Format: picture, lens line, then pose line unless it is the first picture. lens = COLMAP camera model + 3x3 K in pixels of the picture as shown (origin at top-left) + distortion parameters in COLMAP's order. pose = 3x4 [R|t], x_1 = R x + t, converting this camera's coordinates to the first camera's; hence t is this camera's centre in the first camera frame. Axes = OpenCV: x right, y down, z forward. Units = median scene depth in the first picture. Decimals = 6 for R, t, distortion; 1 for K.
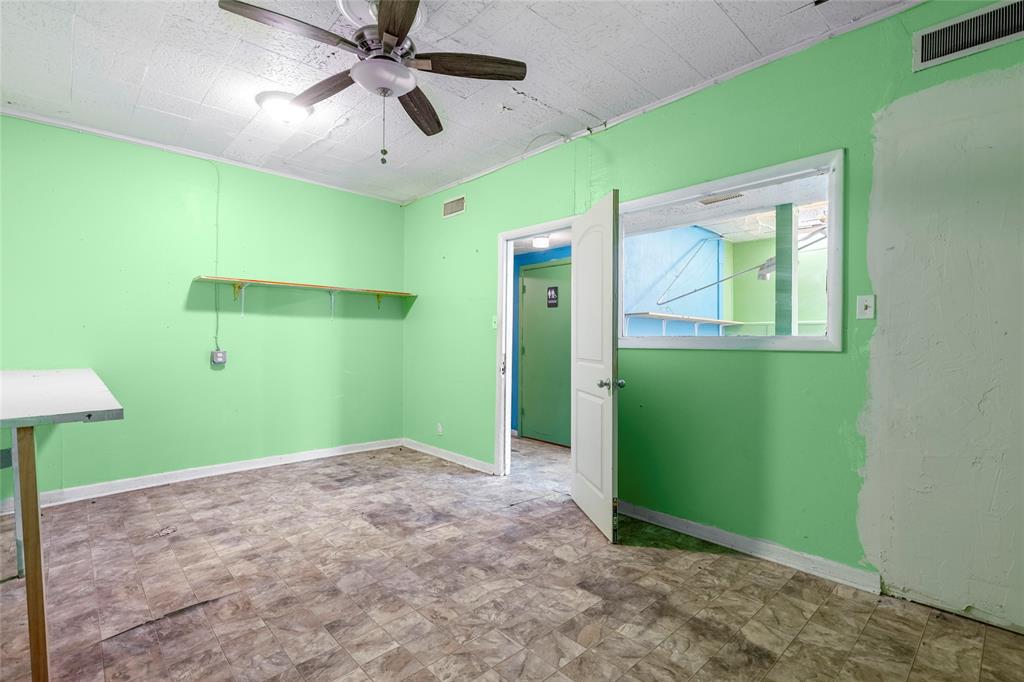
lens RADIAL K [[482.2, 0, 515.9], [0, 482.2, 343.2], [0, 0, 1]] dist [0.014389, -0.000294]
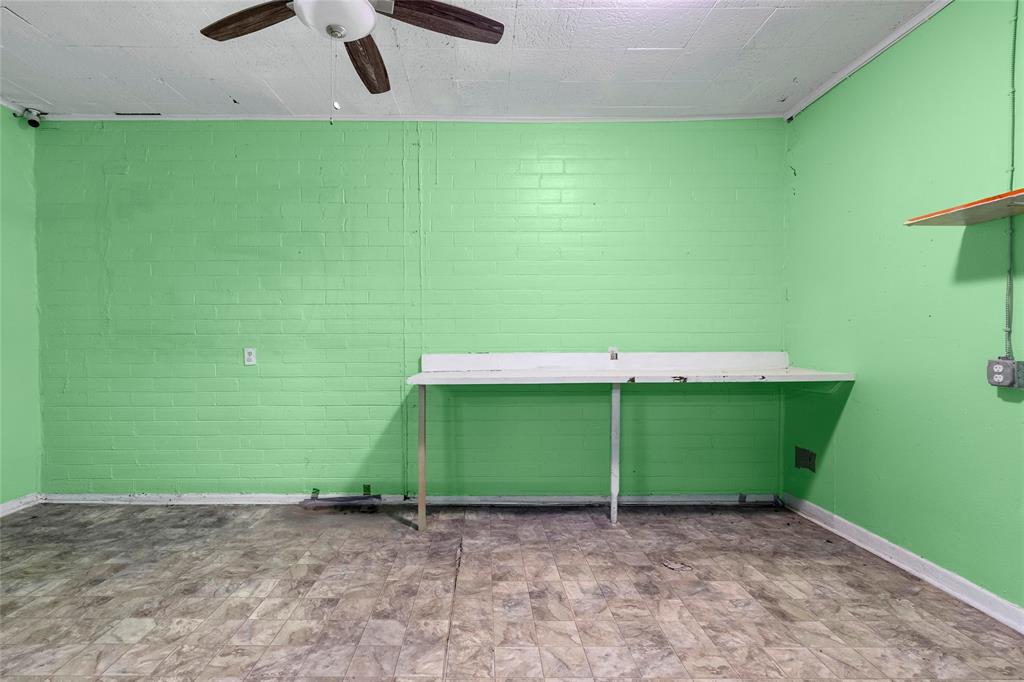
lens RADIAL K [[507.4, 0, 512.0], [0, 507.4, 341.0], [0, 0, 1]] dist [0.000681, 0.000022]
pose [[-0.693105, 0.001482, -0.720835, 0.119603], [-0.007435, 0.999930, 0.009205, -0.006841], [0.720798, 0.011740, -0.693046, 1.572304]]
